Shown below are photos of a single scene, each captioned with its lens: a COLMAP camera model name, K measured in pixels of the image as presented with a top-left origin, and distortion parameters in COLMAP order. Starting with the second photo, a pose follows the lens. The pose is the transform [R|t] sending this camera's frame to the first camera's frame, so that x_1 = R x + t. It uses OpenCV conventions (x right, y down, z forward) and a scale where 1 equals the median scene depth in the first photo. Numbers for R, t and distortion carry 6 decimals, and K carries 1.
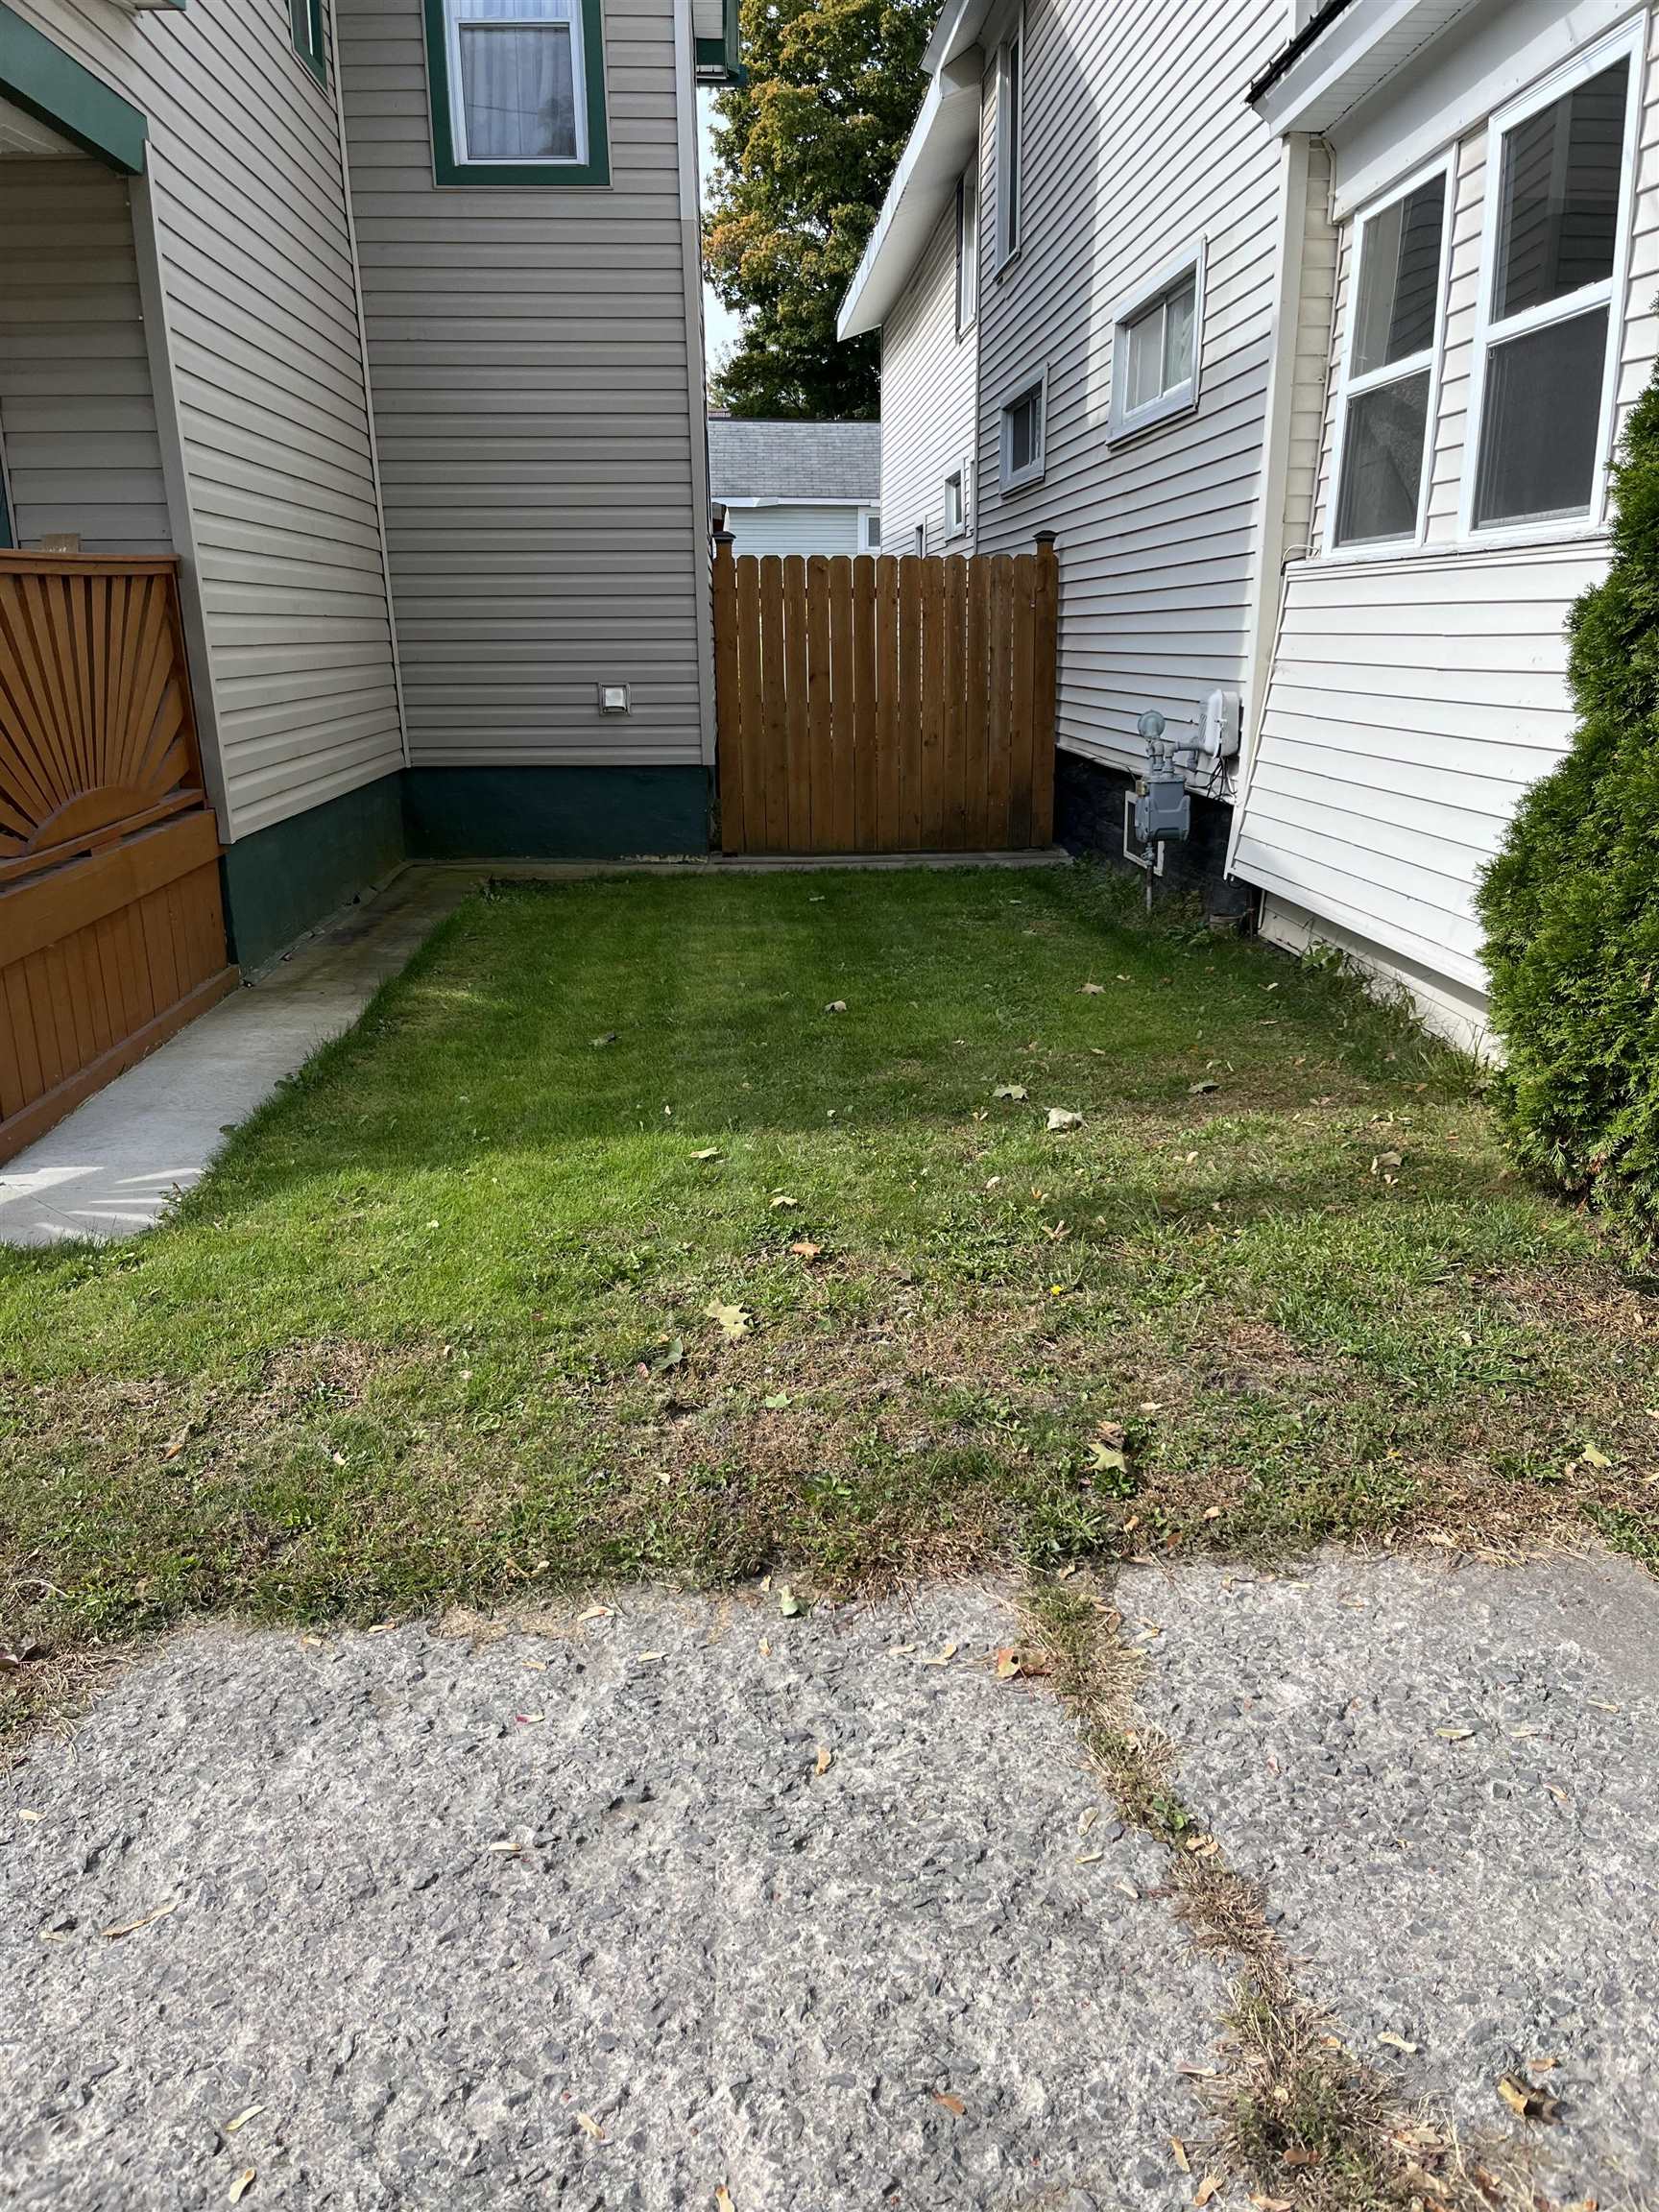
lens RADIAL K [[1666.9, 0, 837.7], [0, 1666.9, 1108.9], [0, 0, 1]] dist [0.010805, -0.005155]
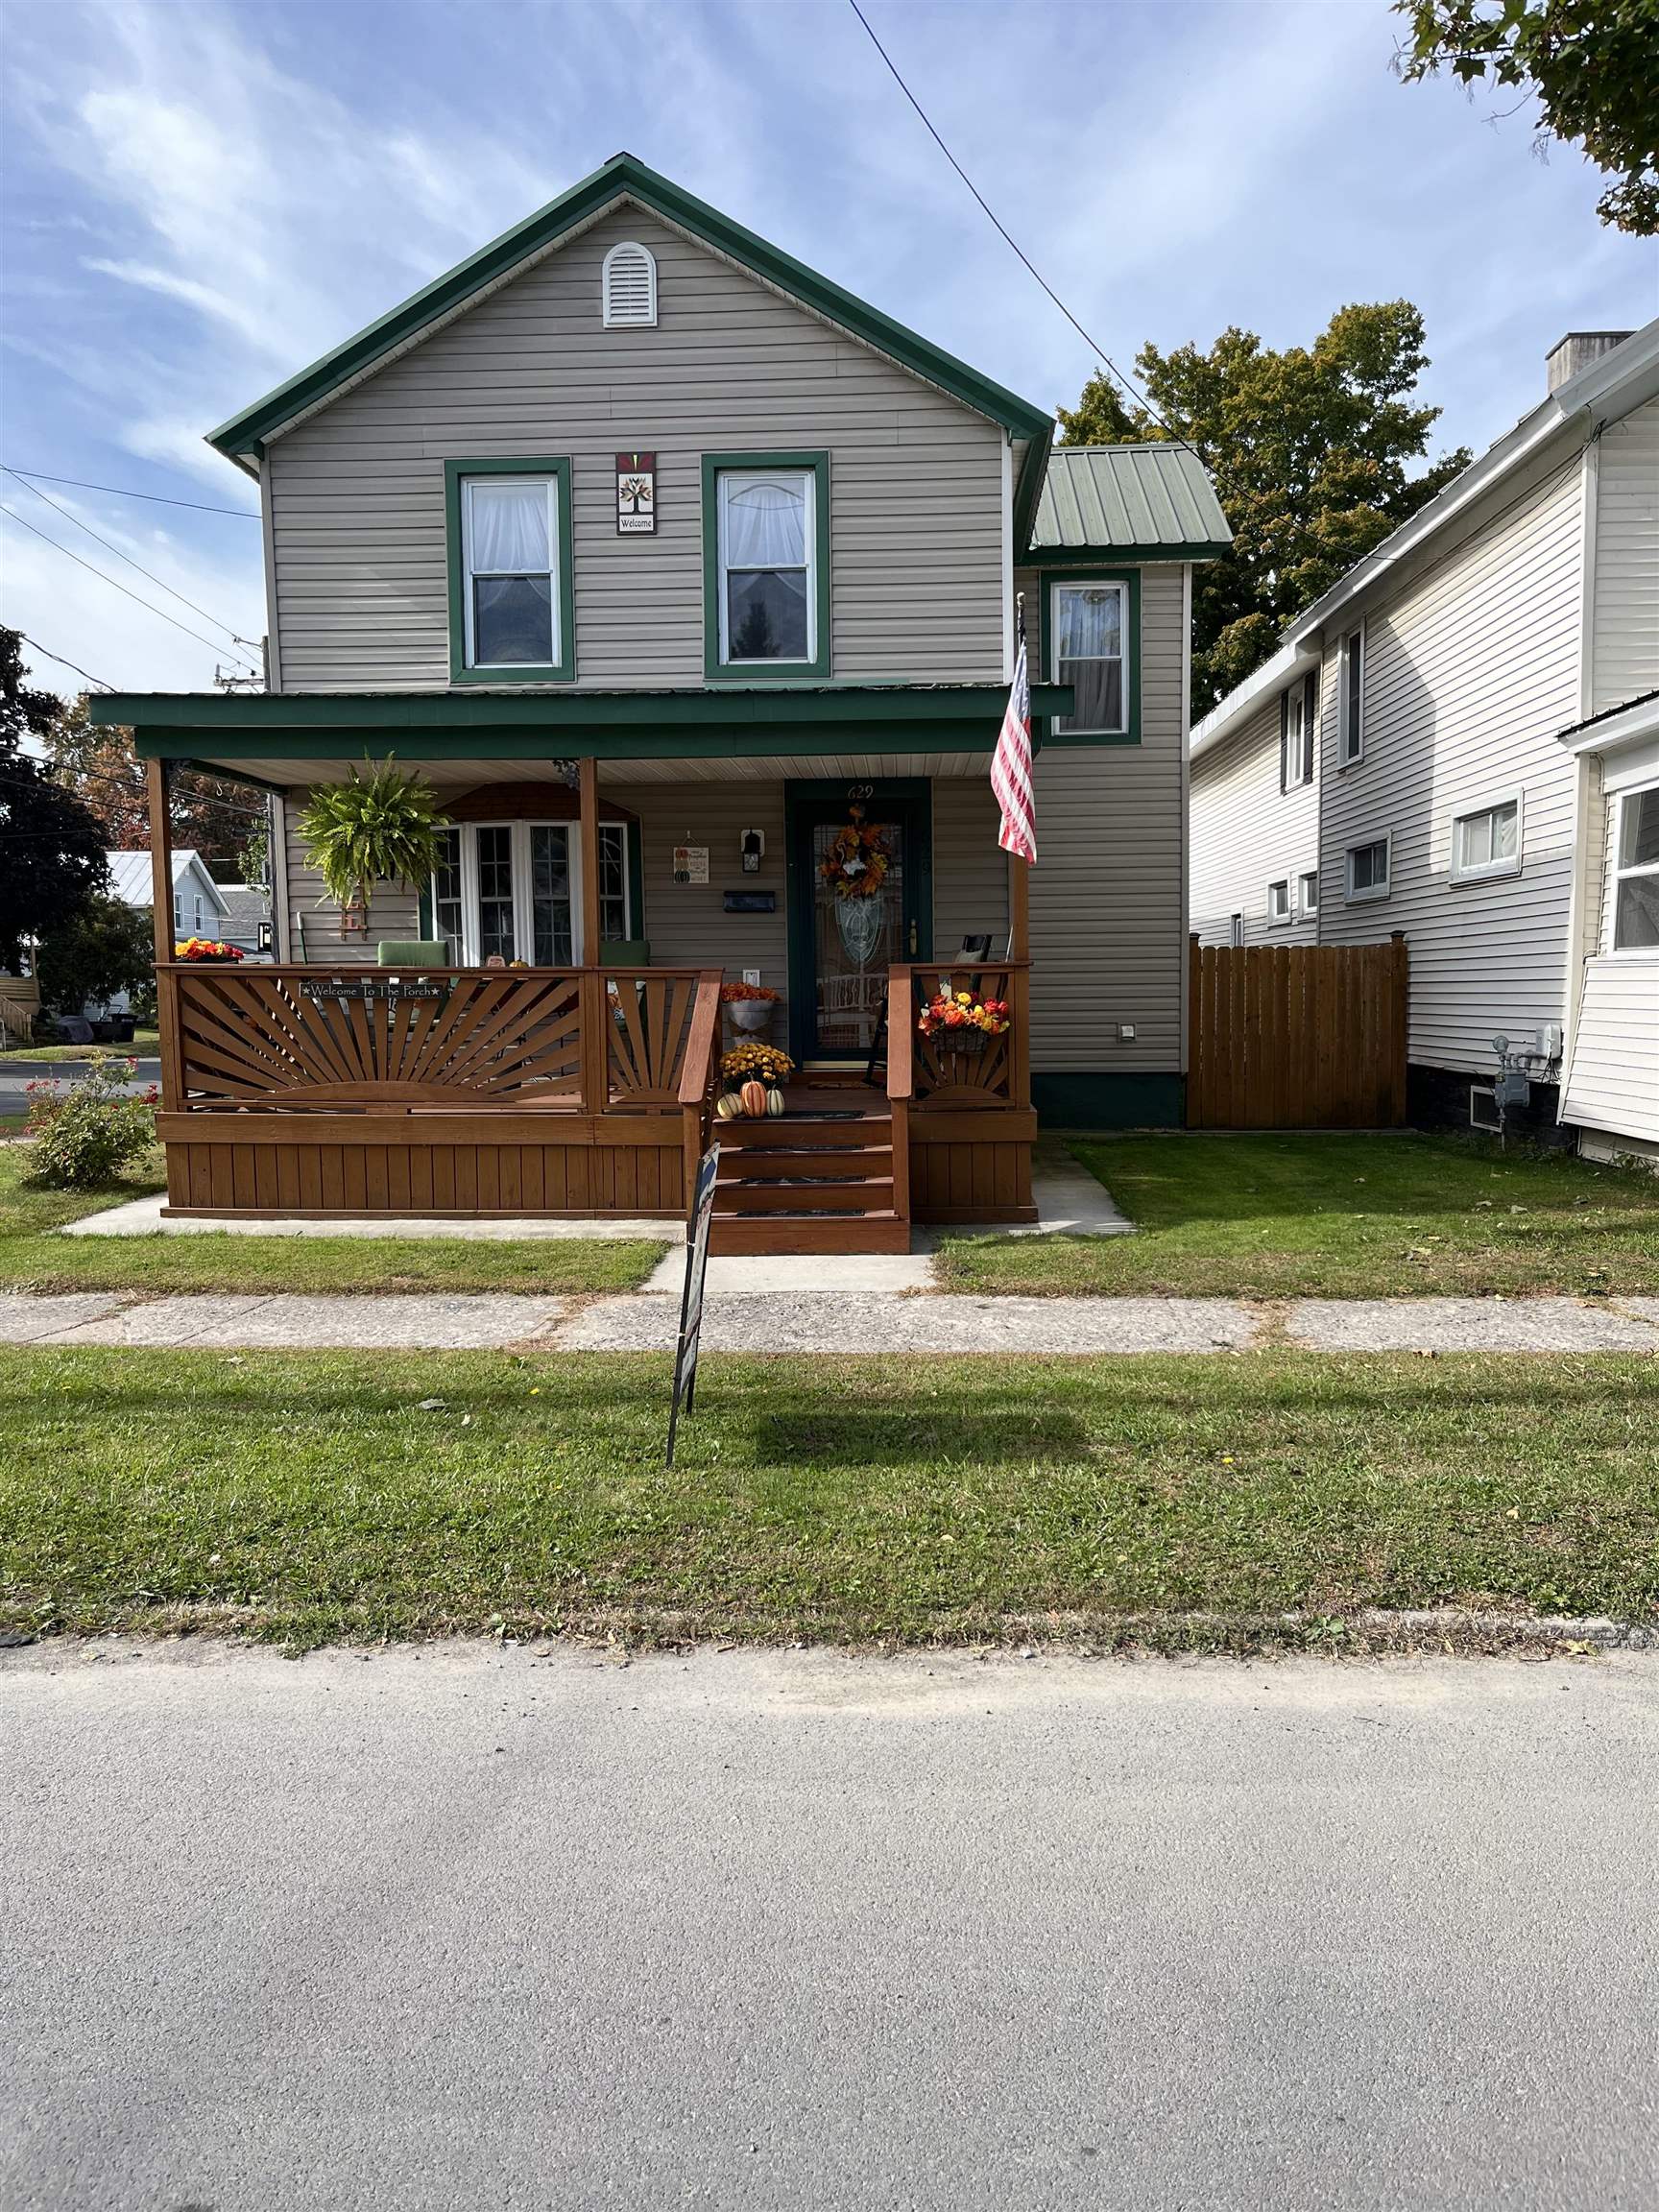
lens RADIAL K [[1666.9, 0, 820.2], [0, 1666.9, 1113.3], [0, 0, 1]] dist [0.010805, -0.005155]
pose [[0.993543, 0.006807, -0.113247, -0.335022], [-0.029472, 0.979416, -0.199691, 0.220193], [0.109557, 0.201739, 0.973293, -0.797829]]
